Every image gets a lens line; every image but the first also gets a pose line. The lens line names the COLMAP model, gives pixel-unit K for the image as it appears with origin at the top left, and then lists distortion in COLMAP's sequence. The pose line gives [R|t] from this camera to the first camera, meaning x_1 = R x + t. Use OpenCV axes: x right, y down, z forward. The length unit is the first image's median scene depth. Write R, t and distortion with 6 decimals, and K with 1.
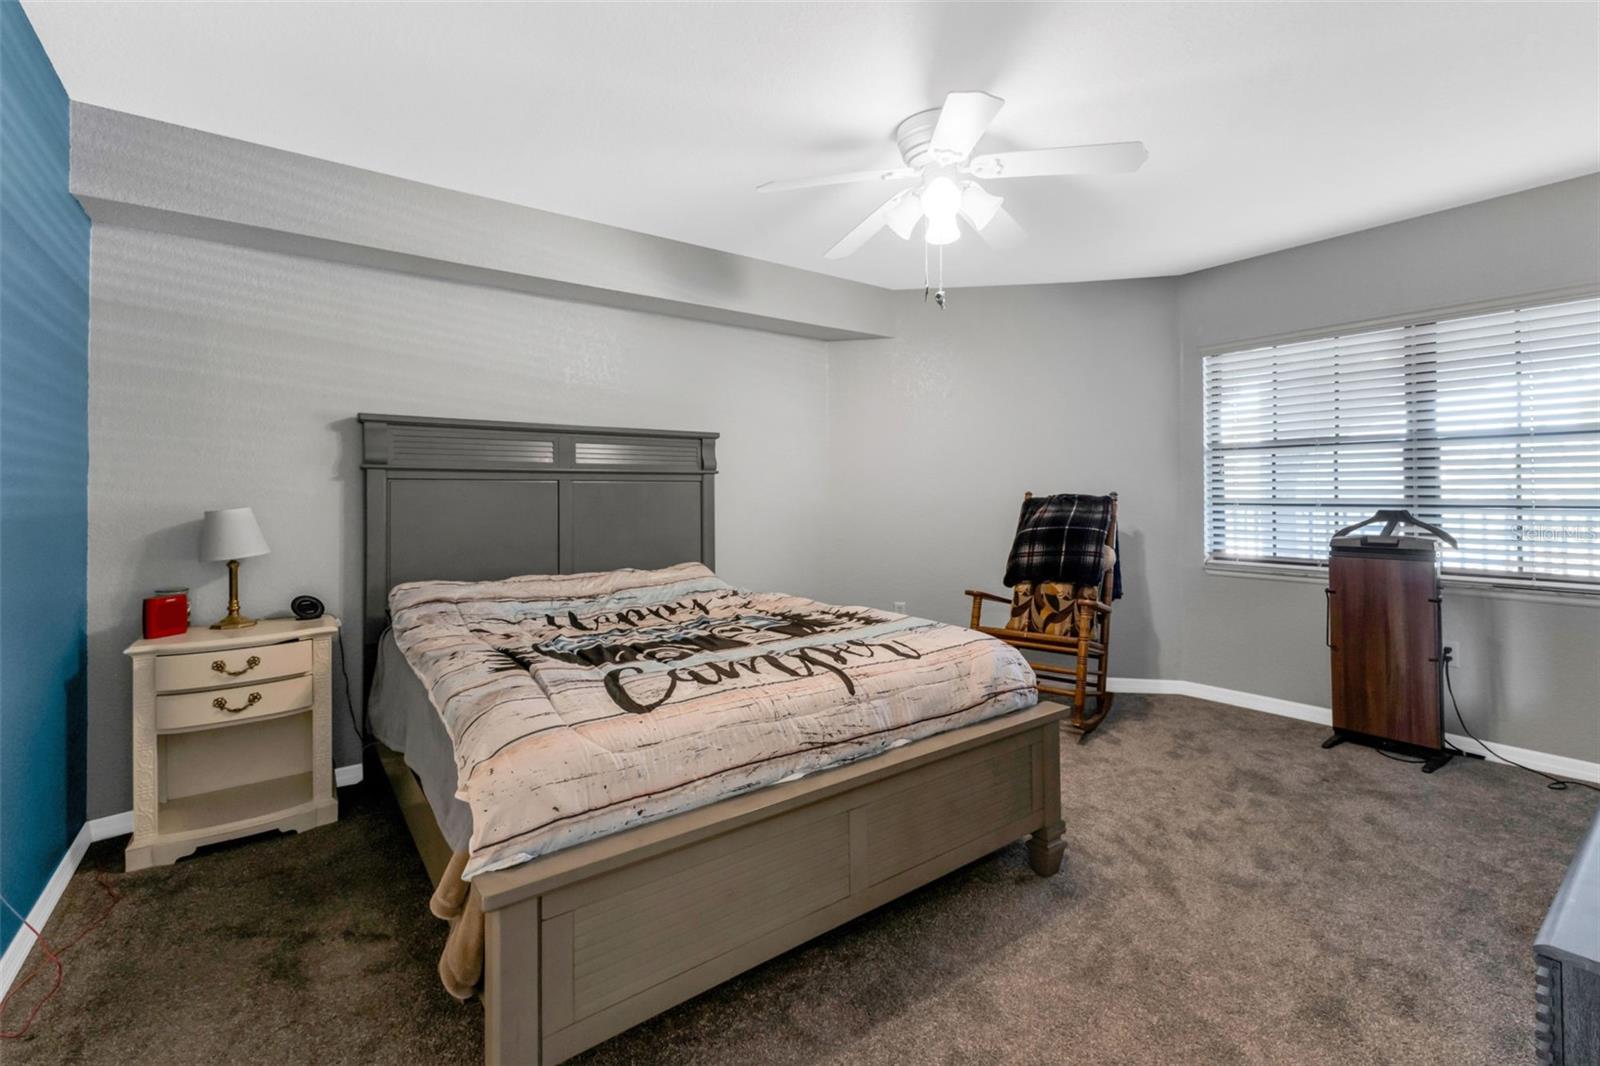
lens RADIAL K [[703.2, 0, 804.4], [0, 703.2, 522.5], [0, 0, 1]] dist [0.008669, 0.000248]
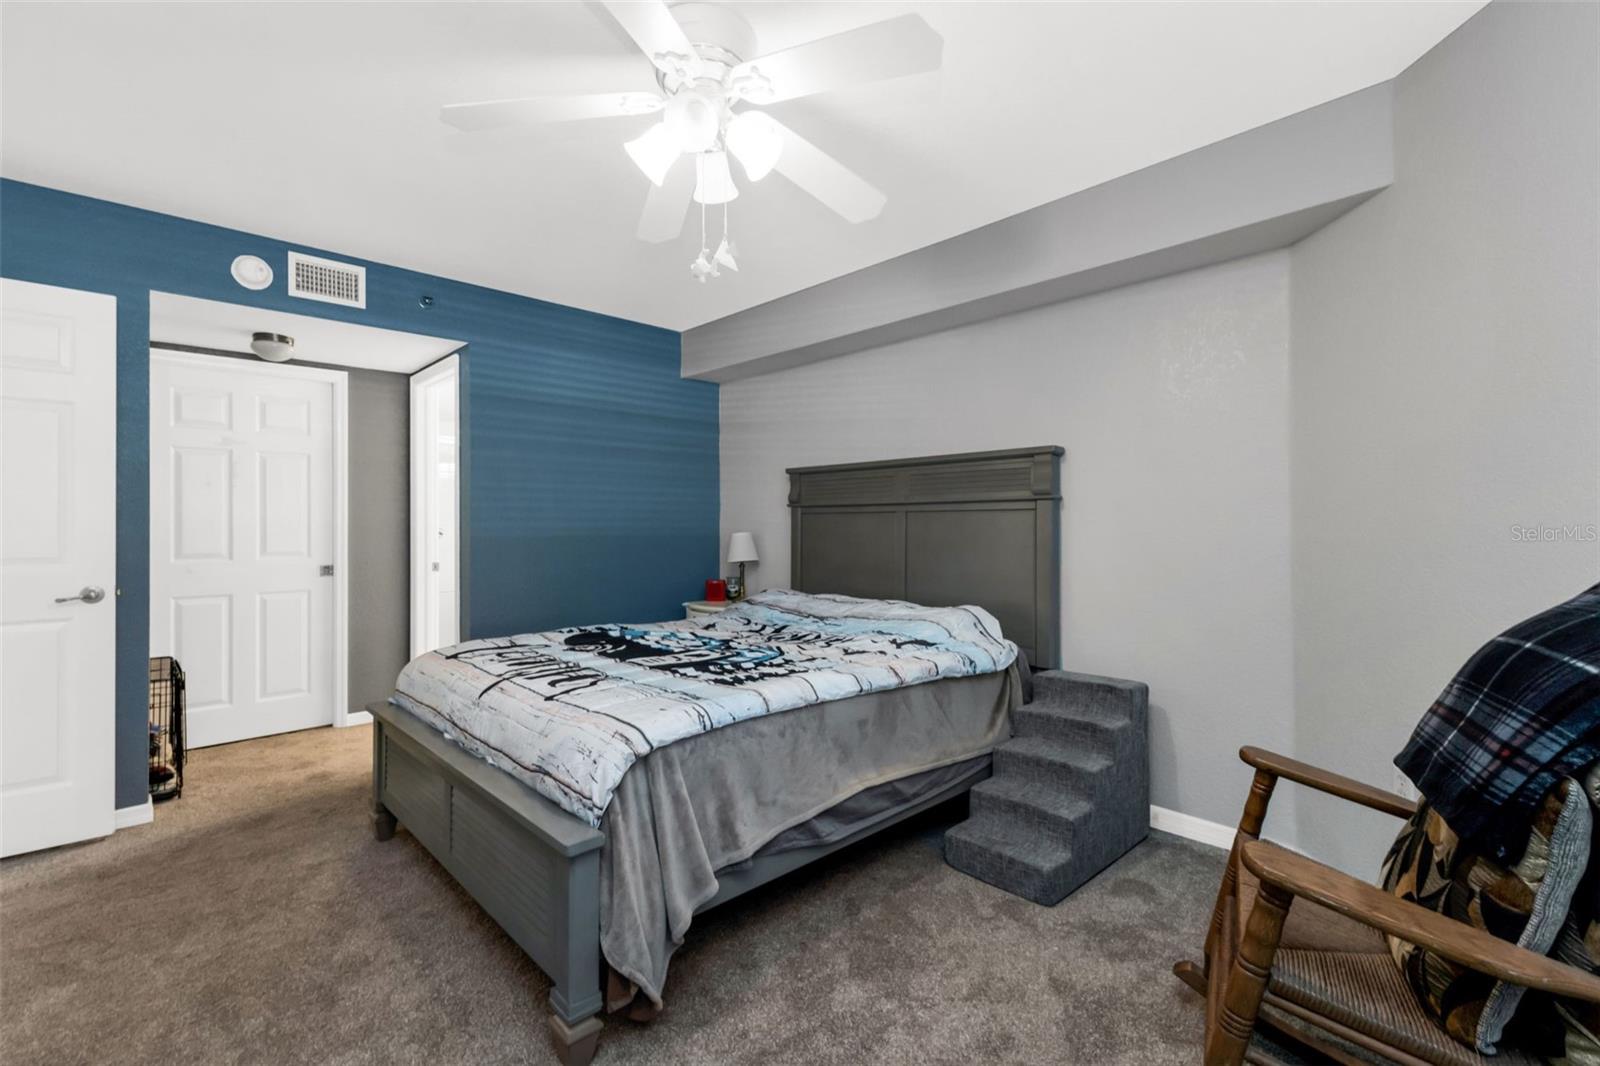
lens RADIAL K [[714.3, 0, 800.0], [0, 714.3, 533.0], [0, 0, 1]] dist [0.010613, -0.000097]
pose [[0.129779, 0.006246, -0.991523, 0.631965], [-0.049334, 0.998782, -0.000166, -0.022942], [0.990315, 0.048937, 0.129929, 0.666108]]
